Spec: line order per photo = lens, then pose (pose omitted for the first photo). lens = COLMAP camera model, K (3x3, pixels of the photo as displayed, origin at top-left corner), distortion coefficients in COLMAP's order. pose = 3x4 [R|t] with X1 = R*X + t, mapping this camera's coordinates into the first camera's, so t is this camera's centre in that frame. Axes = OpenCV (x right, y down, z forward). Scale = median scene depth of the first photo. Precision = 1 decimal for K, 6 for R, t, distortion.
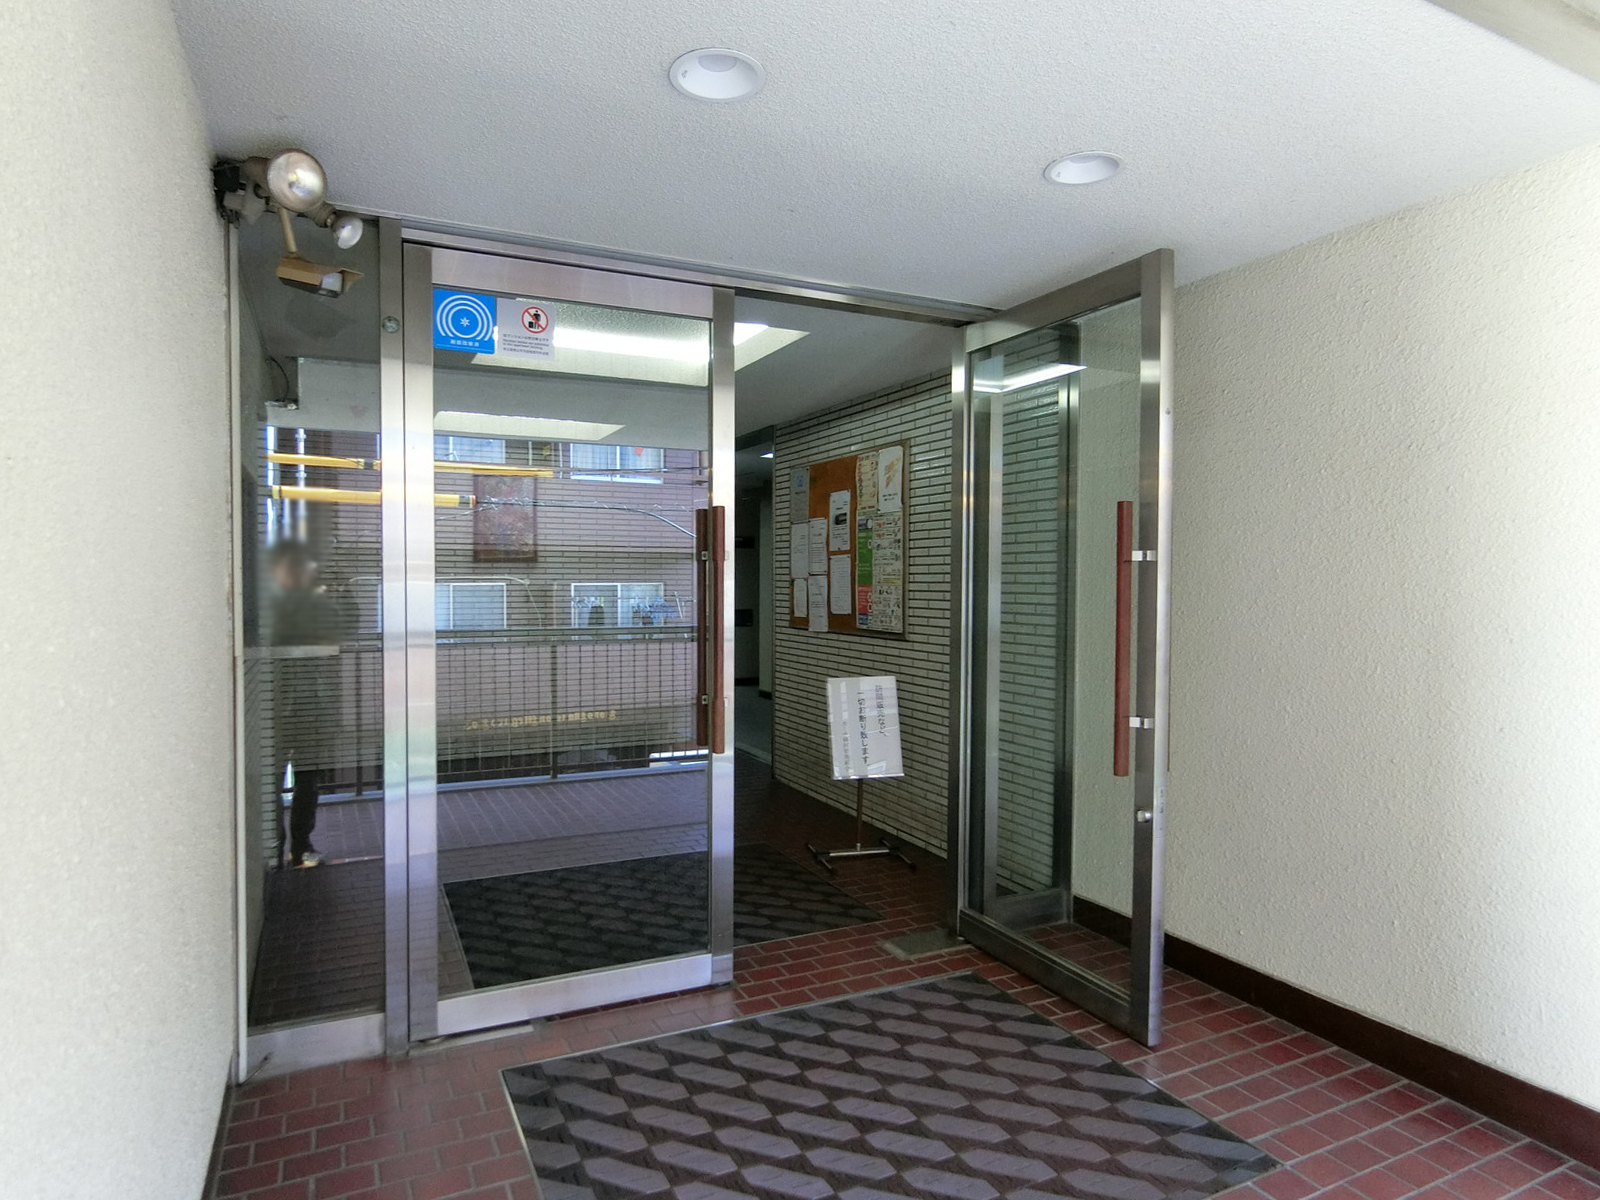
lens RADIAL K [[909.0, 0, 796.6], [0, 909.0, 601.7], [0, 0, 1]] dist [-0.005025, -0.000712]
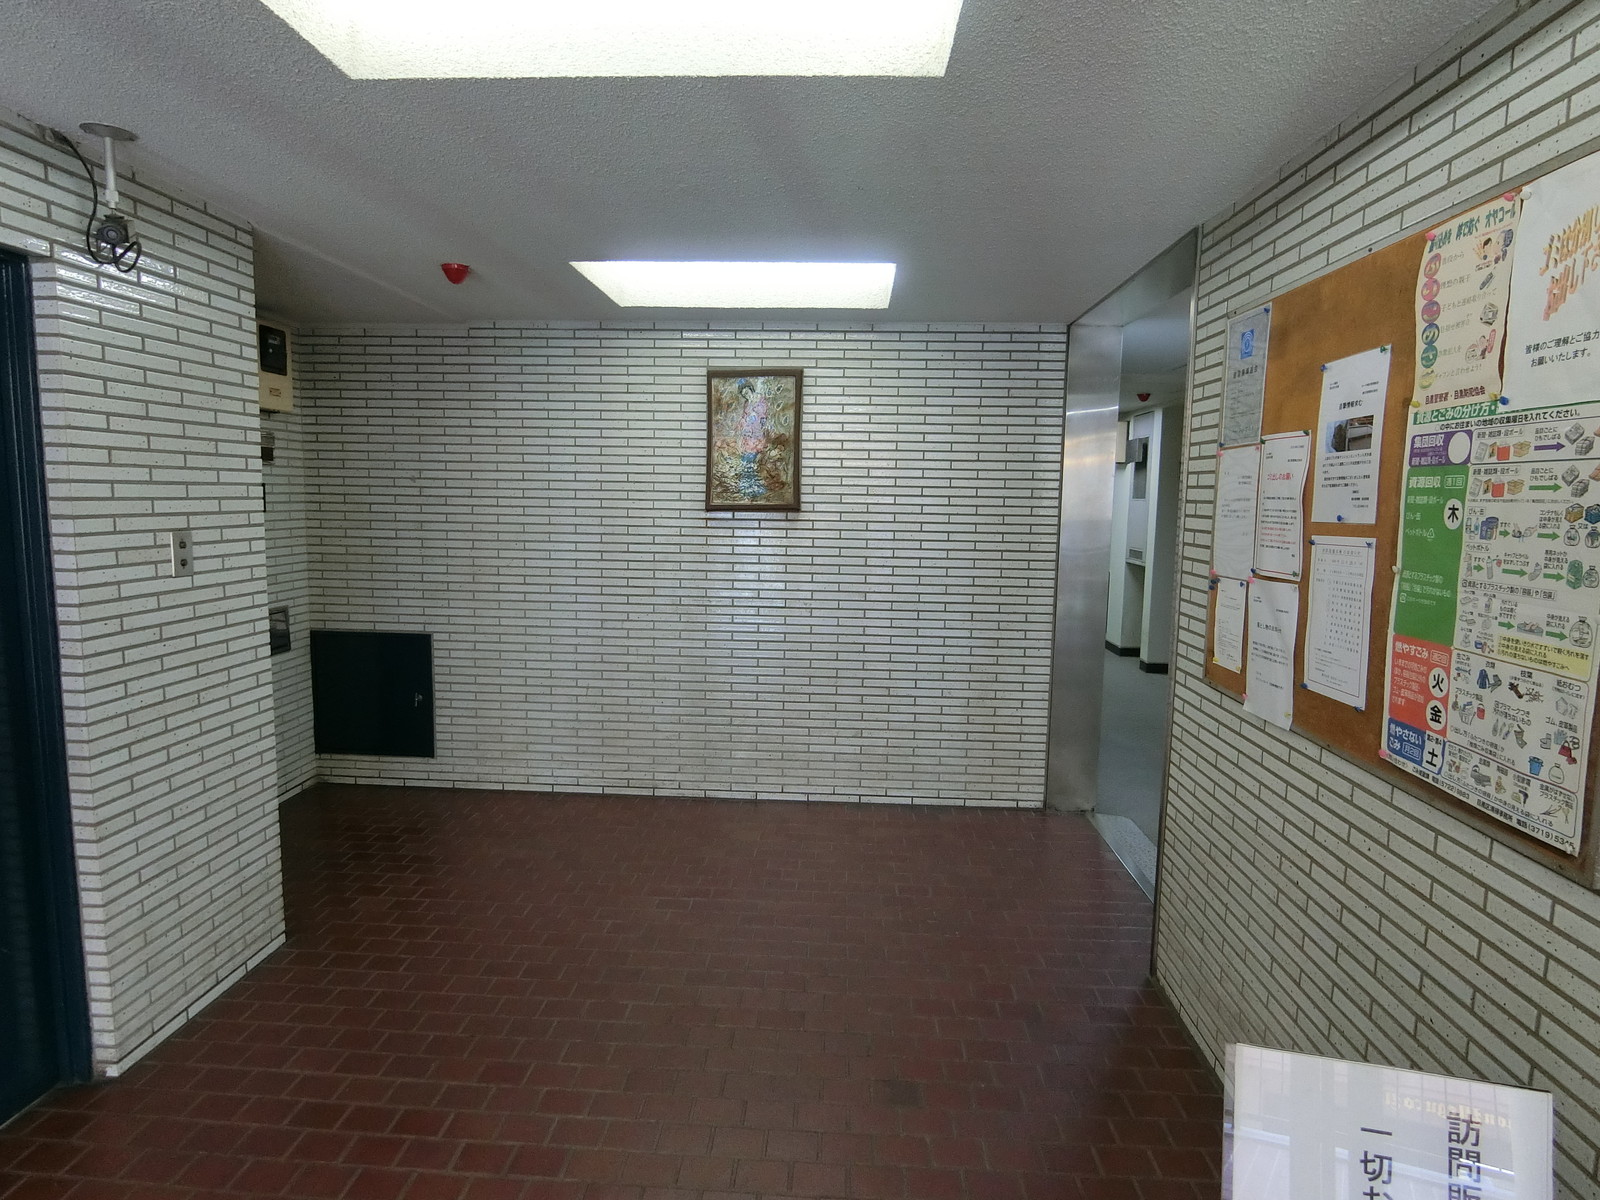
lens RADIAL K [[909.0, 0, 796.2], [0, 909.0, 593.0], [0, 0, 1]] dist [-0.005025, -0.000712]
pose [[0.874212, 0.064665, -0.481220, 0.033382], [-0.028113, 0.996170, 0.082790, -0.052749], [0.484730, -0.058847, 0.872682, 0.585434]]
